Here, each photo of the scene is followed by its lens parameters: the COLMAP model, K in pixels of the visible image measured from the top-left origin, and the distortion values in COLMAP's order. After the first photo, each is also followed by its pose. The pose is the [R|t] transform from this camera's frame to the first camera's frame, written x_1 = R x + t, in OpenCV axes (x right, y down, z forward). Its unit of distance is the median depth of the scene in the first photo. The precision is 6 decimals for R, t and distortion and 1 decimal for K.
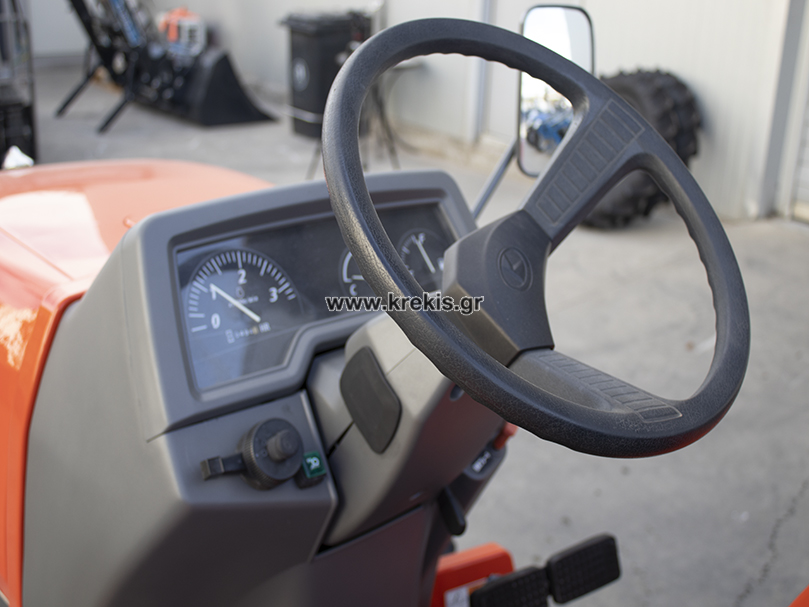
lens RADIAL K [[1016.0, 0, 405.1], [0, 1016.0, 340.6], [0, 0, 1]] dist [-0.072659, 0.004321]
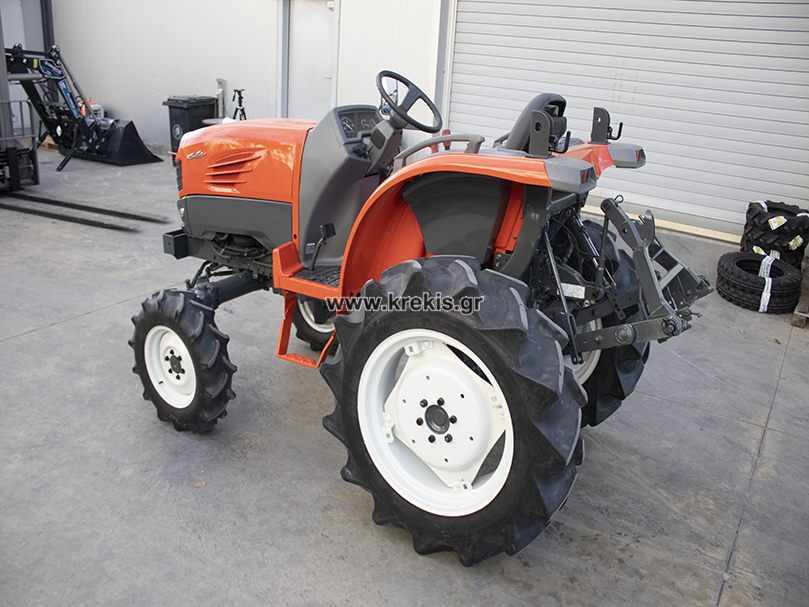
lens RADIAL K [[661.7, 0, 419.4], [0, 661.7, 286.1], [0, 0, 1]] dist [-0.116142, 0.064804]
pose [[0.940557, -0.107937, 0.322028, -0.101353], [0.120670, 0.992495, -0.019782, 0.091040], [-0.317476, 0.057465, 0.946524, -0.229791]]
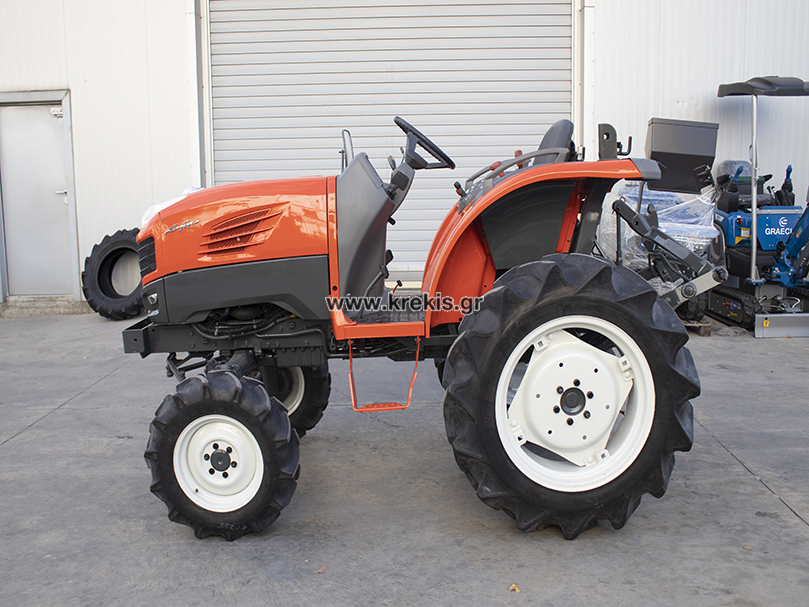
lens RADIAL K [[711.3, 0, 418.4], [0, 711.3, 302.3], [0, 0, 1]] dist [-0.135900, 0.103401]
pose [[0.628464, -0.198671, 0.752039, -0.292895], [0.350967, 0.935246, -0.046227, 0.089005], [-0.694158, 0.292993, 0.657495, -0.145822]]
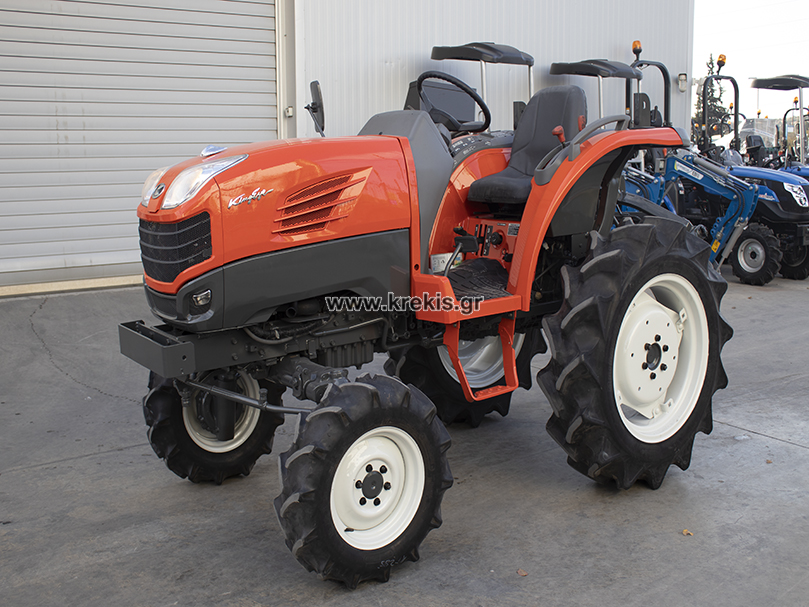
lens RADIAL K [[869.1, 0, 404.5], [0, 869.1, 303.5], [0, 0, 1]] dist [-0.077130, 0.009661]
pose [[0.054606, -0.235667, 0.970298, -0.422344], [0.390937, 0.899219, 0.196402, -0.012138], [-0.918796, 0.368600, 0.141234, 0.075751]]
